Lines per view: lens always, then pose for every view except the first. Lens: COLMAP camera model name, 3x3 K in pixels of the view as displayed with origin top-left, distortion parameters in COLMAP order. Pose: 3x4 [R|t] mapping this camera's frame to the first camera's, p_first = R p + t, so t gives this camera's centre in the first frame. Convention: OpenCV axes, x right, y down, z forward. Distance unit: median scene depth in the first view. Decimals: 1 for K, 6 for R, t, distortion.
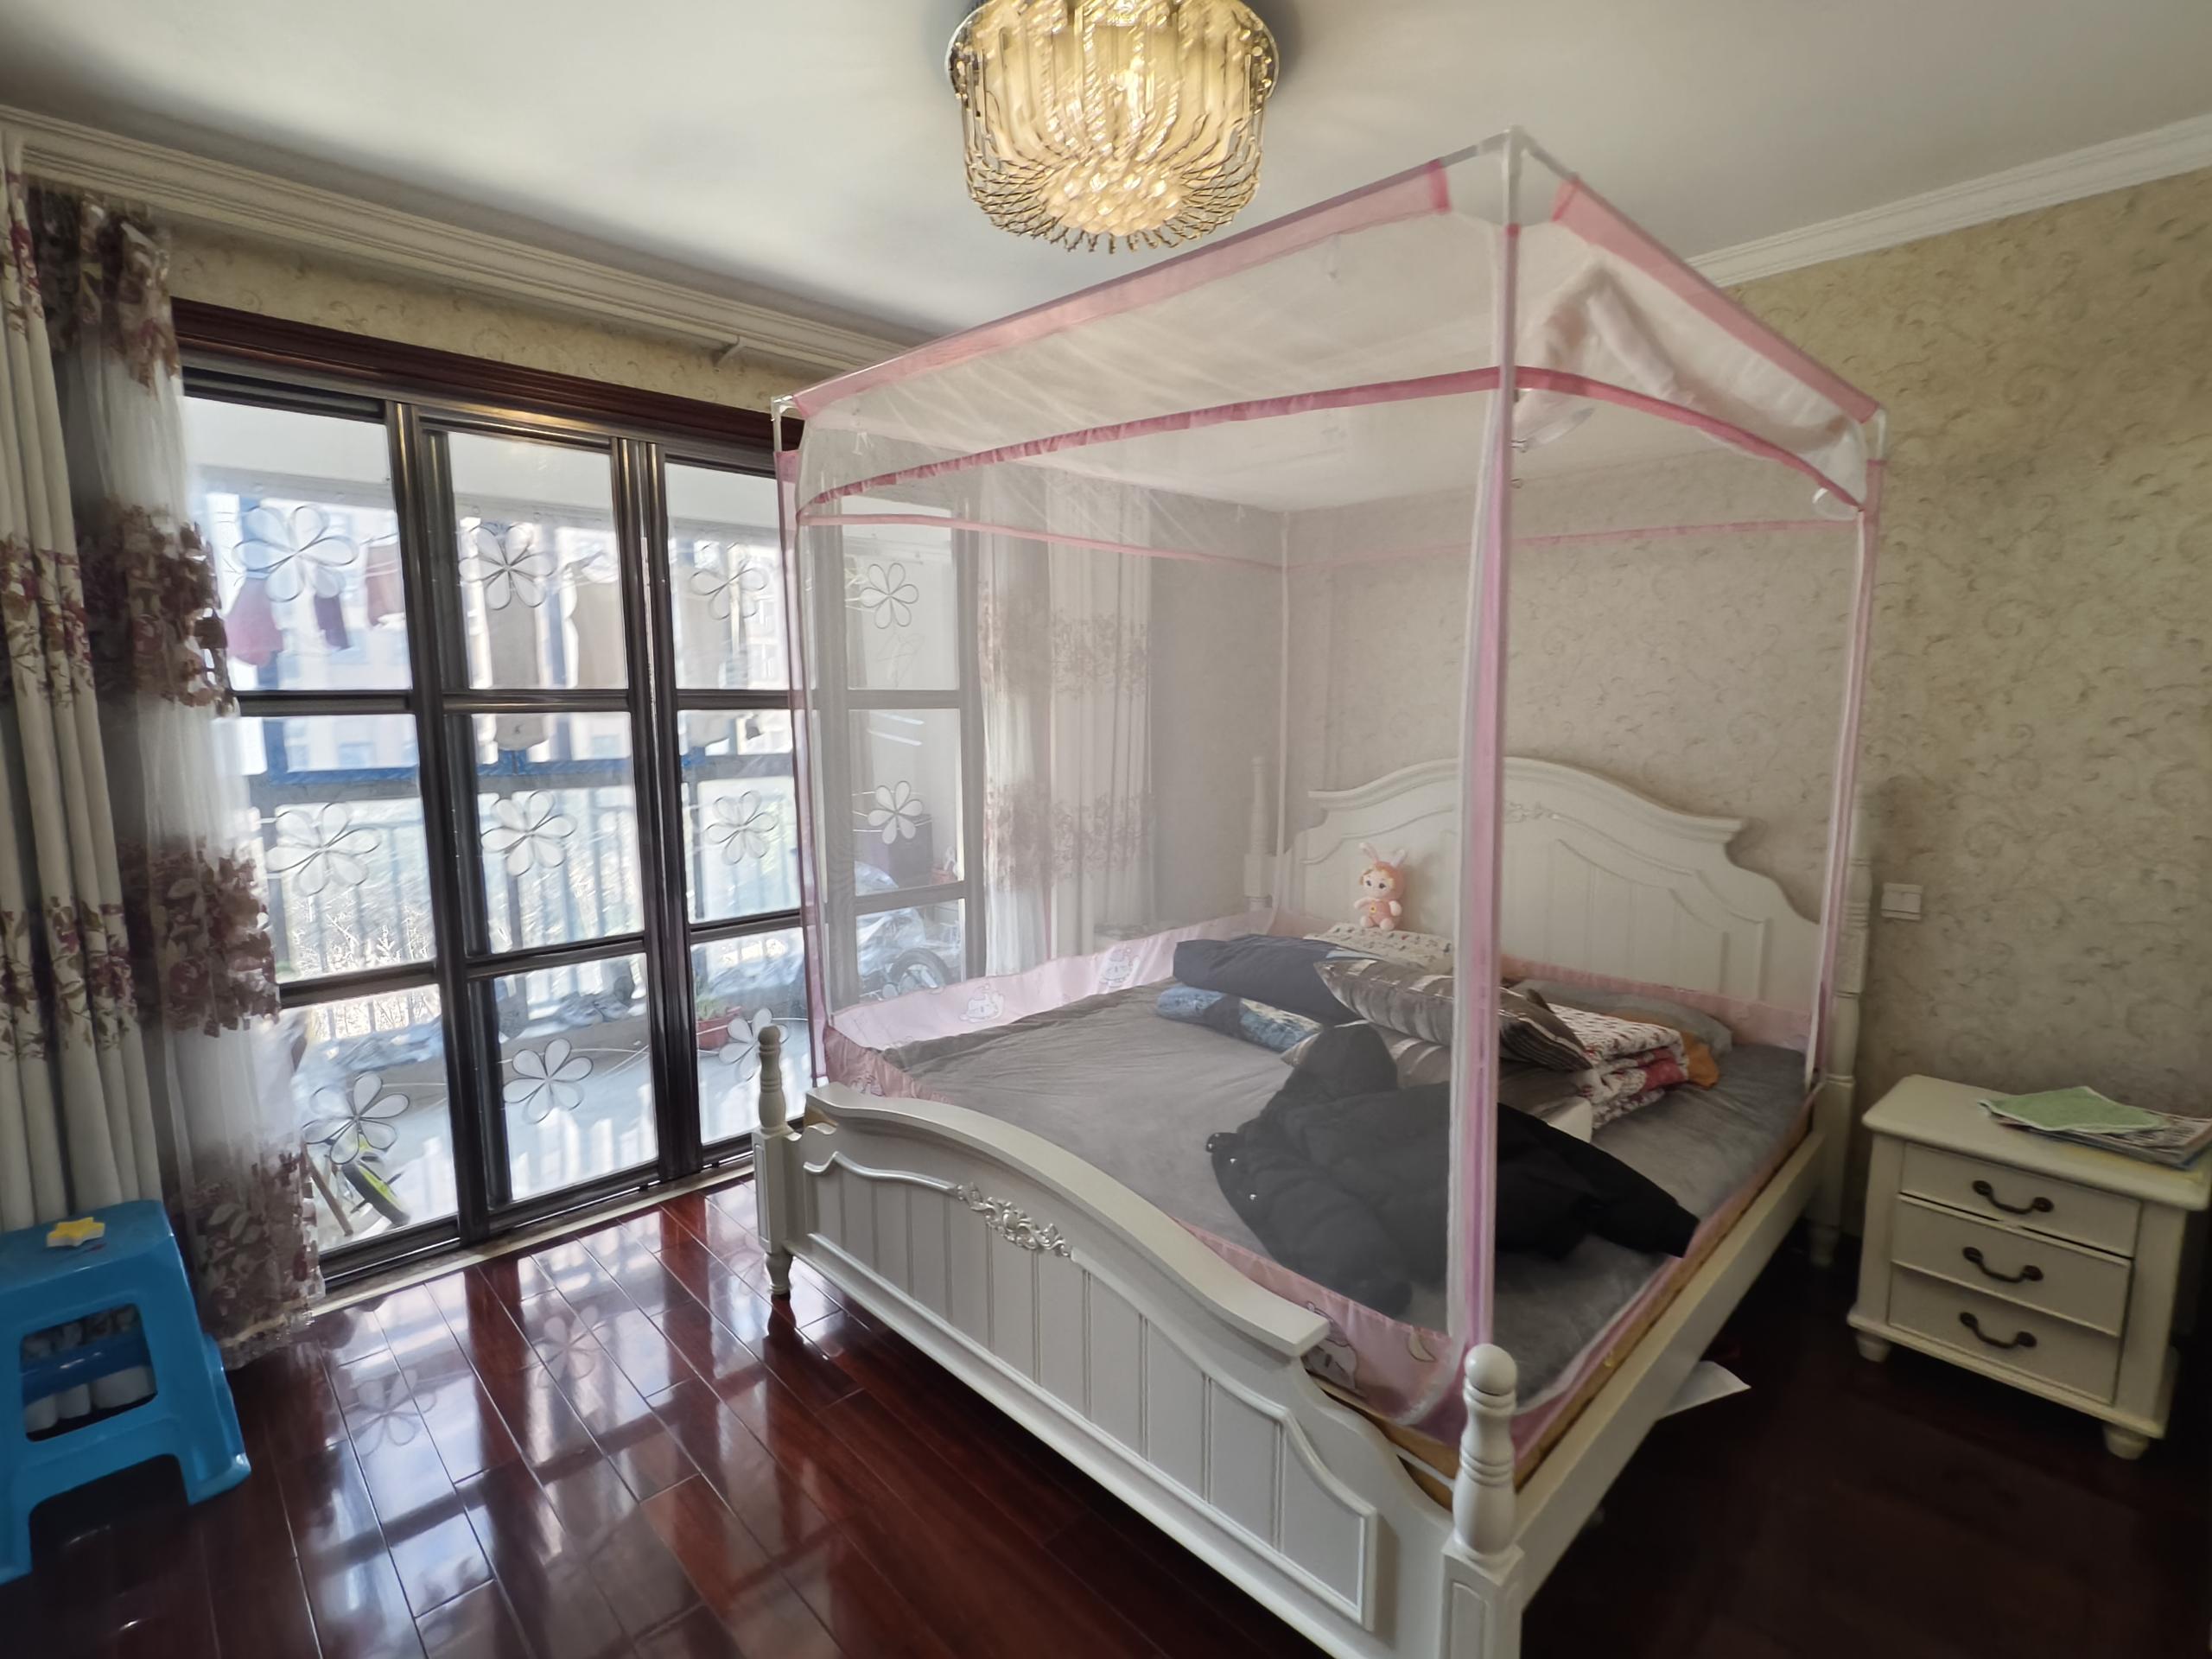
lens RADIAL K [[1052.4, 0, 1111.1], [0, 1052.4, 832.2], [0, 0, 1]] dist [0.005880, -0.003849]
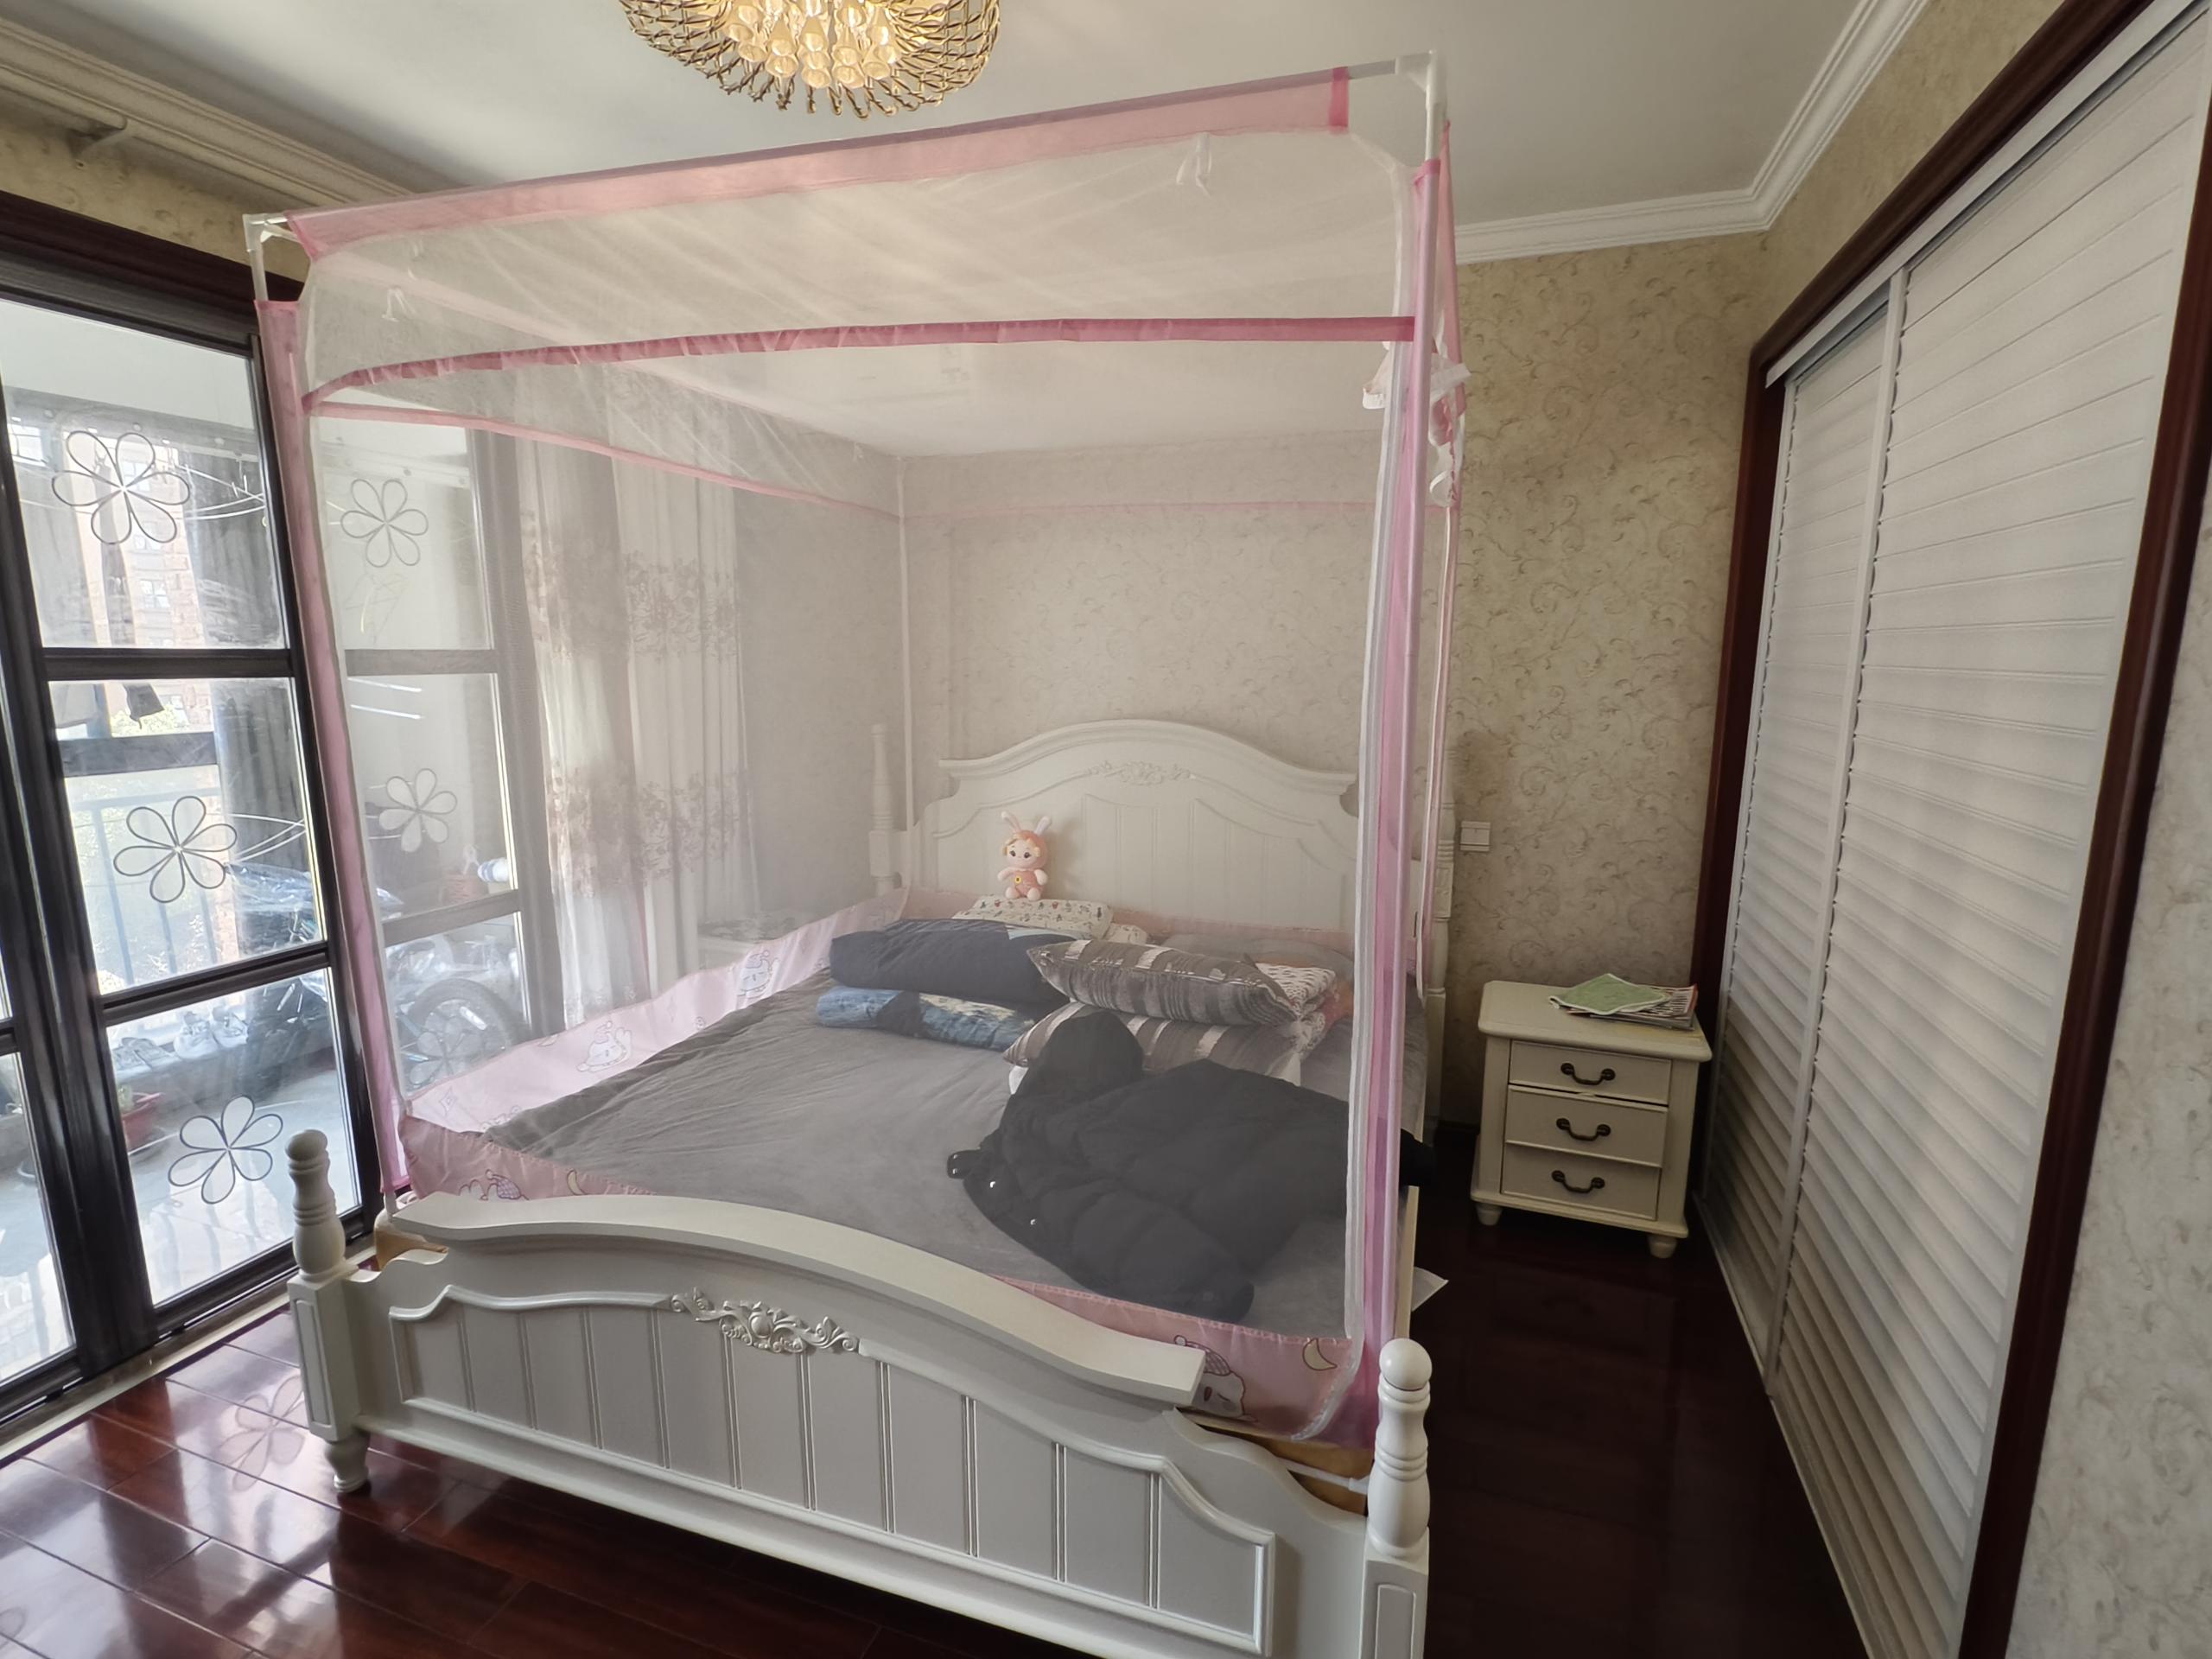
lens RADIAL K [[1052.4, 0, 1107.5], [0, 1052.4, 831.5], [0, 0, 1]] dist [0.005880, -0.003849]
pose [[0.892298, -0.072637, 0.445564, -0.154792], [0.053906, 0.997053, 0.054587, -0.028404], [-0.448216, -0.024690, 0.893584, 0.140546]]
